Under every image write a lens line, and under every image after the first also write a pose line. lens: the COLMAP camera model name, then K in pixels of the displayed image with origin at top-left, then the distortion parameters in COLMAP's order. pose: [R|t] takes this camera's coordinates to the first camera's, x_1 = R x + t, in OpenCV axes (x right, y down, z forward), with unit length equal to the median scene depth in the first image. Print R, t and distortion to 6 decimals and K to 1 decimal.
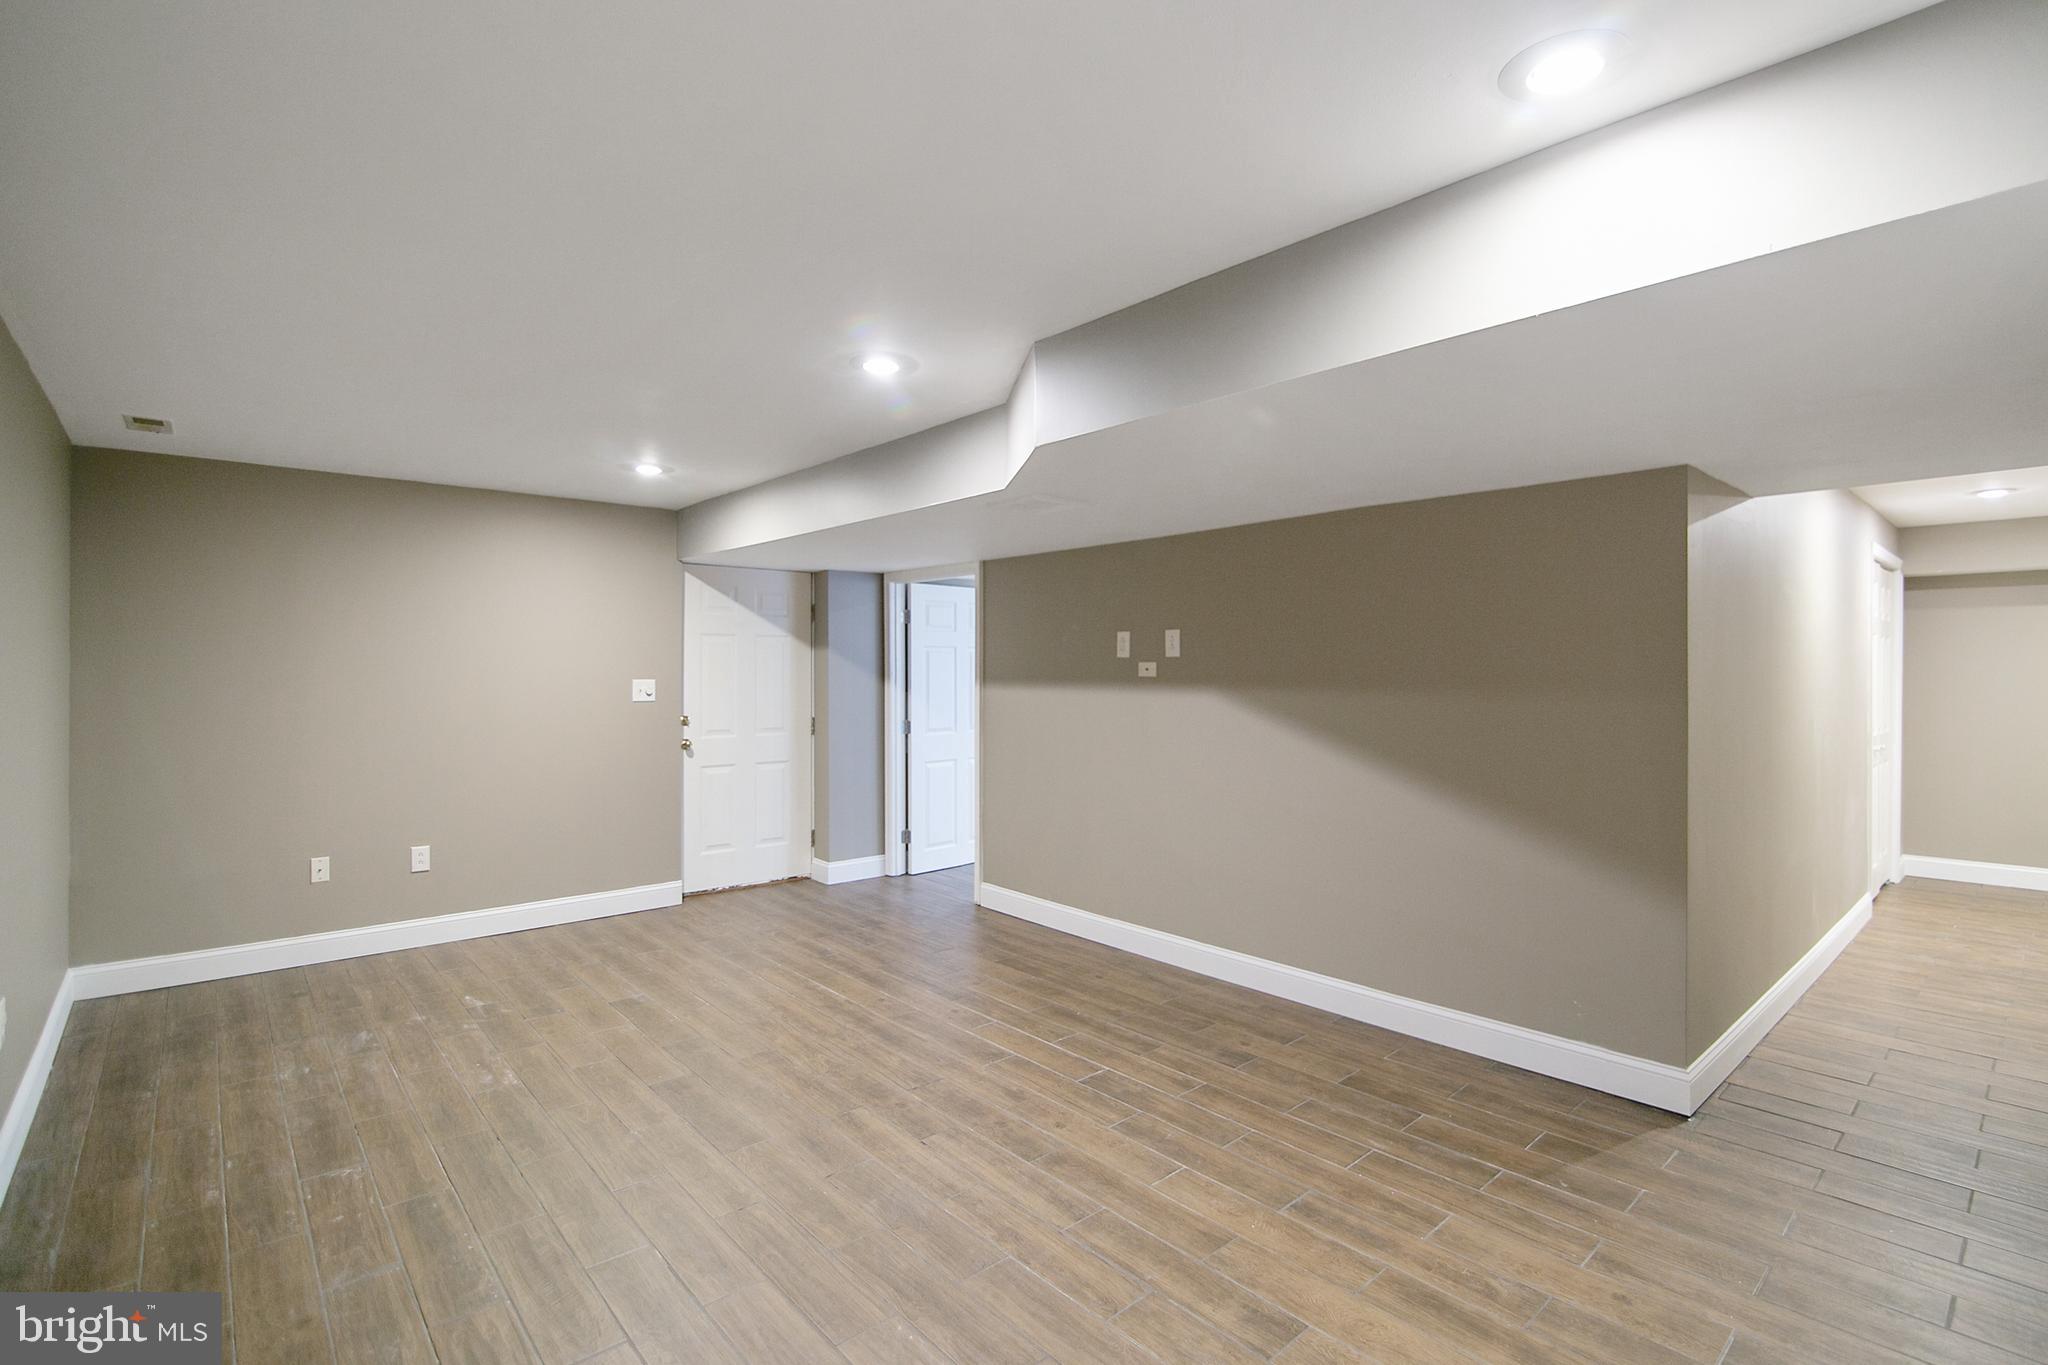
lens RADIAL K [[966.1, 0, 1035.8], [0, 966.1, 679.4], [0, 0, 1]] dist [-0.015156, 0.000176]
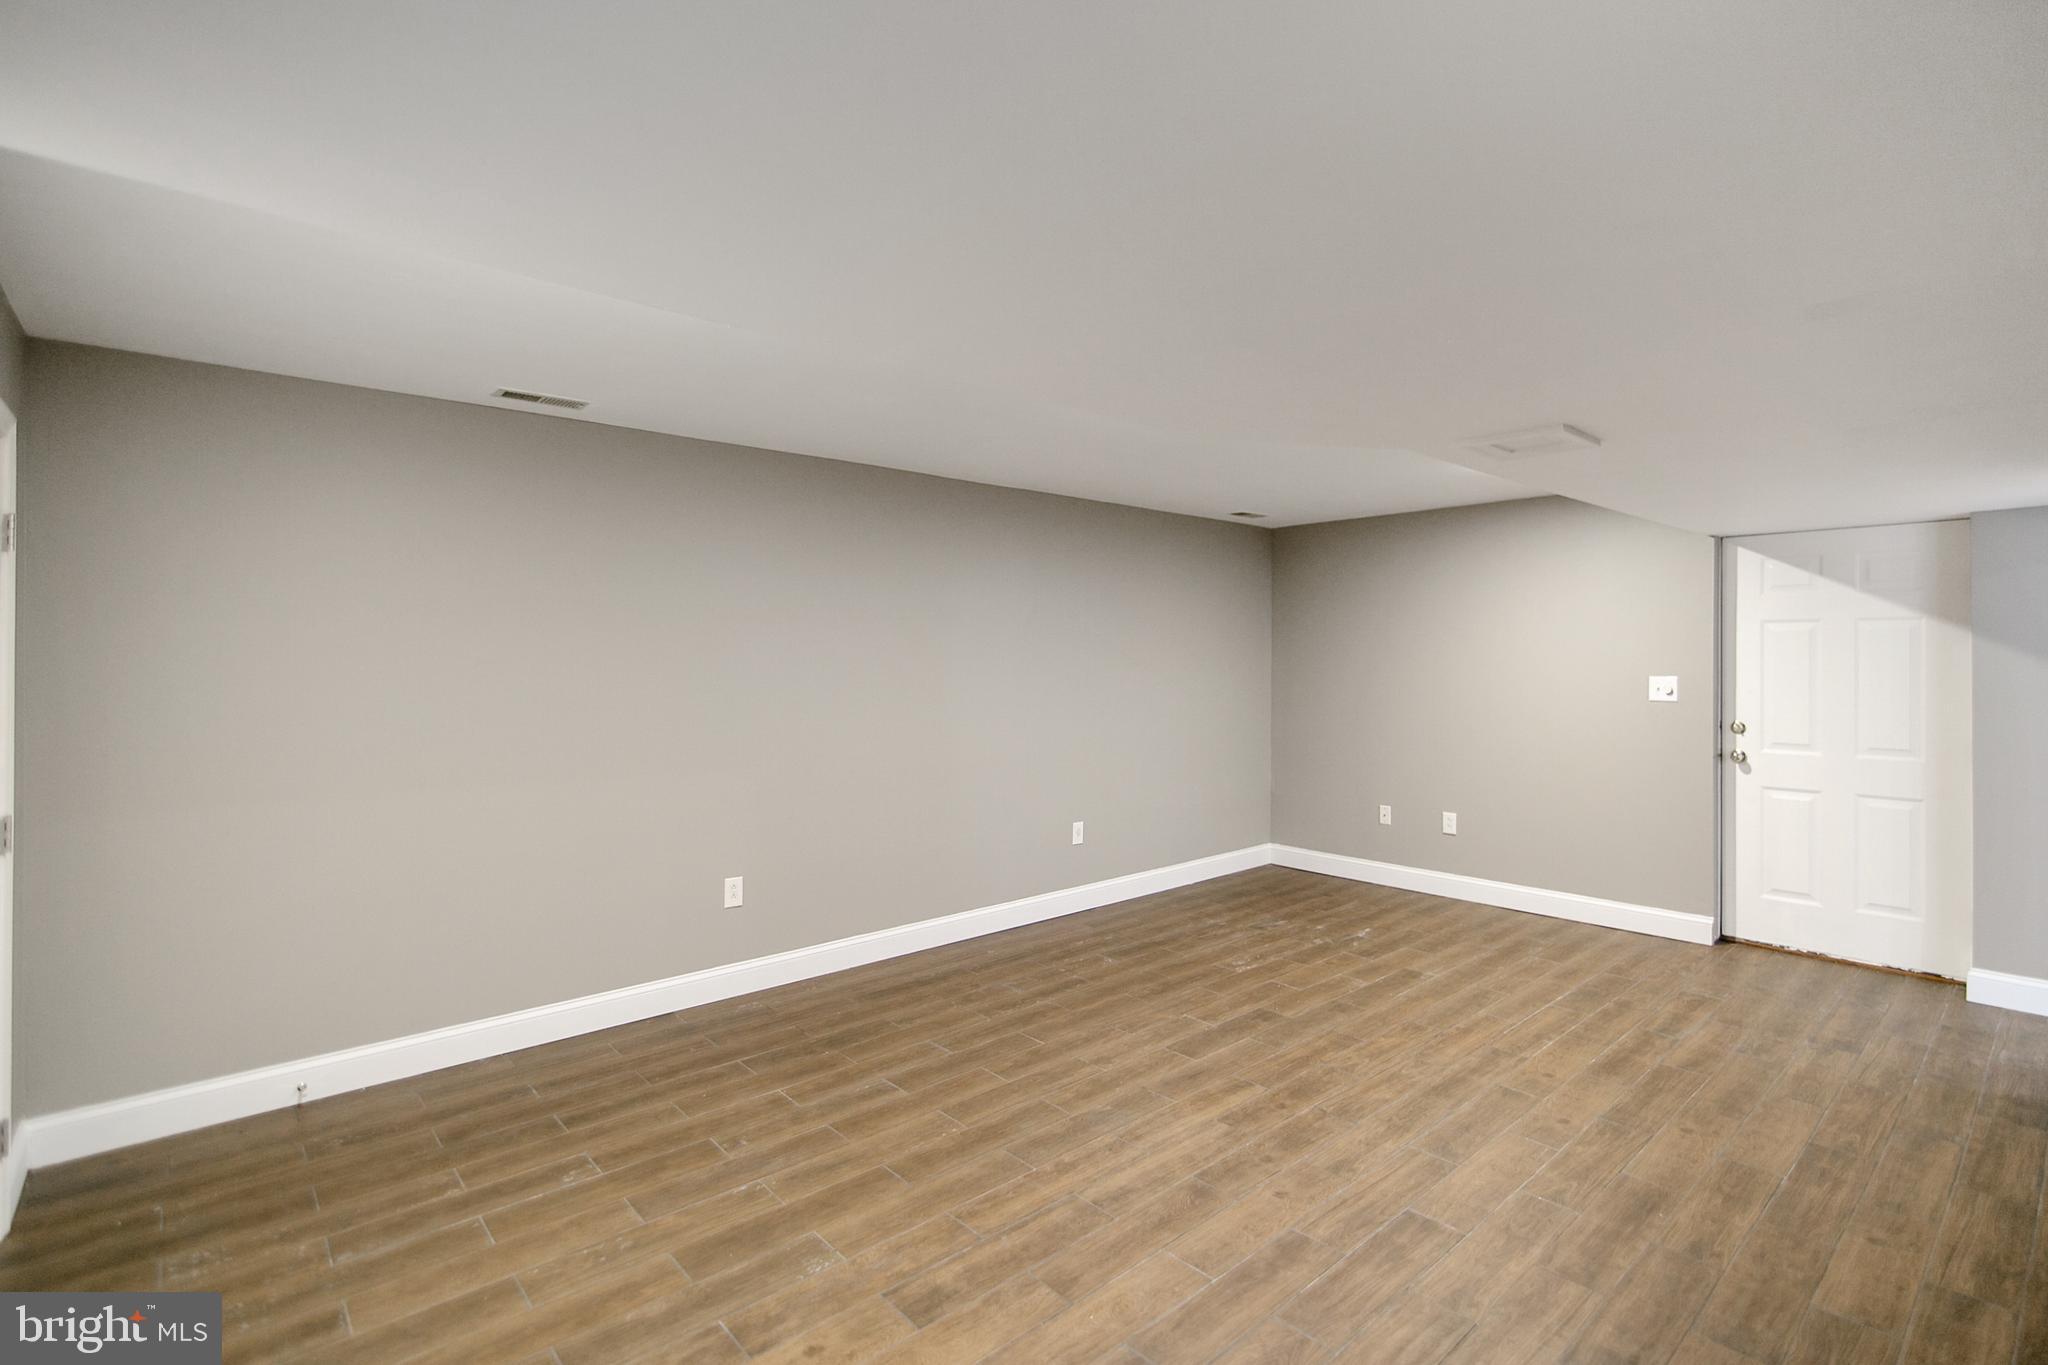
lens RADIAL K [[960.2, 0, 1021.3], [0, 960.2, 658.6], [0, 0, 1]] dist [0.001884, 0.000432]
pose [[-0.010076, -0.001286, -0.999948, 0.736533], [-0.010225, 0.999947, -0.001183, -0.013889], [0.999897, 0.010213, -0.010089, 0.633896]]
